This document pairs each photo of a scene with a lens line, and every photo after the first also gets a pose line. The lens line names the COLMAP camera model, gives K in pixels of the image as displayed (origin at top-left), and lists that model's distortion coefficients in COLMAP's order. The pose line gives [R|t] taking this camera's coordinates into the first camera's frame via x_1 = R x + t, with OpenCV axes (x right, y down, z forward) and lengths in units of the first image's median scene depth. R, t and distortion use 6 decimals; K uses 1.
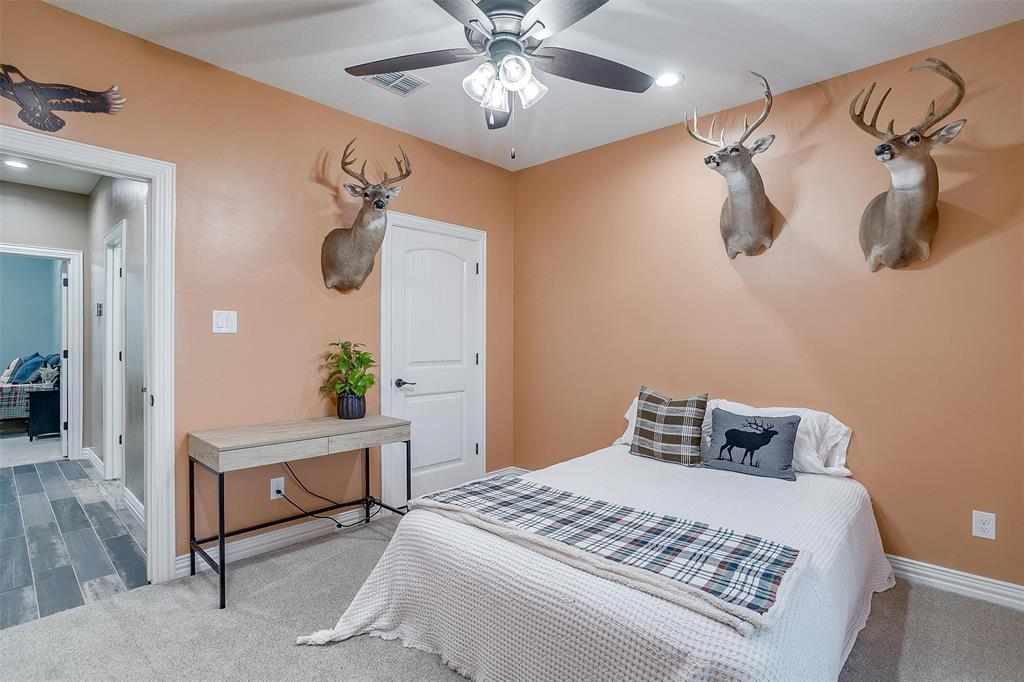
lens RADIAL K [[494.8, 0, 514.0], [0, 494.8, 344.3], [0, 0, 1]] dist [-0.047083, 0.021512]
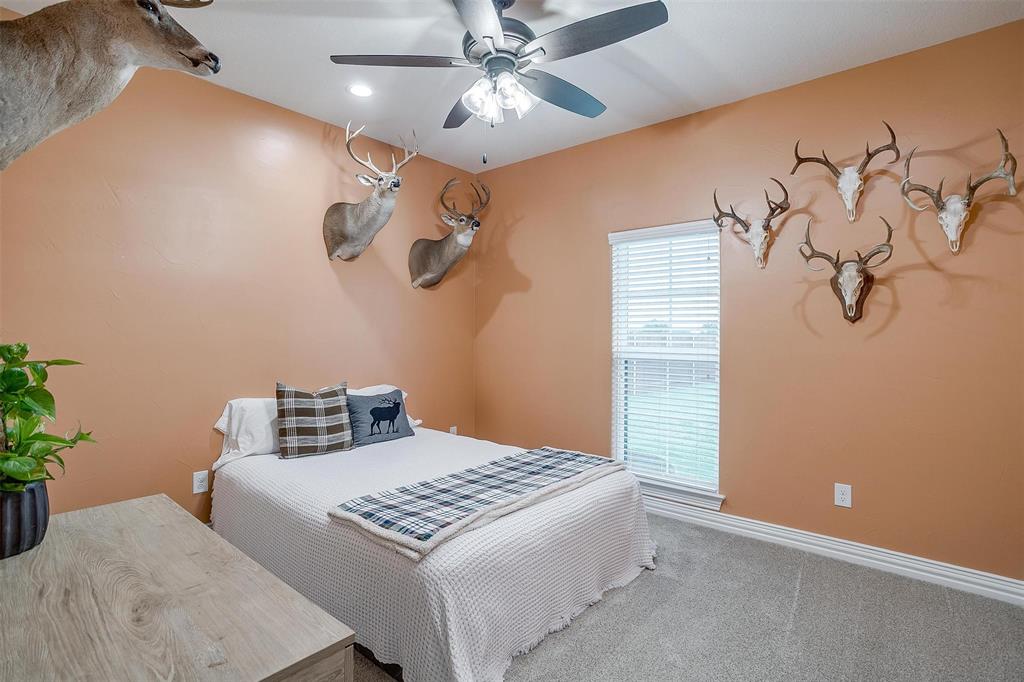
lens RADIAL K [[494.8, 0, 513.8], [0, 494.8, 334.5], [0, 0, 1]] dist [-0.047083, 0.021512]
pose [[-0.034878, -0.002285, 0.999389, -0.911339], [0.000906, 0.999997, 0.002318, -0.009170], [-0.999391, 0.000987, -0.034876, 0.834642]]
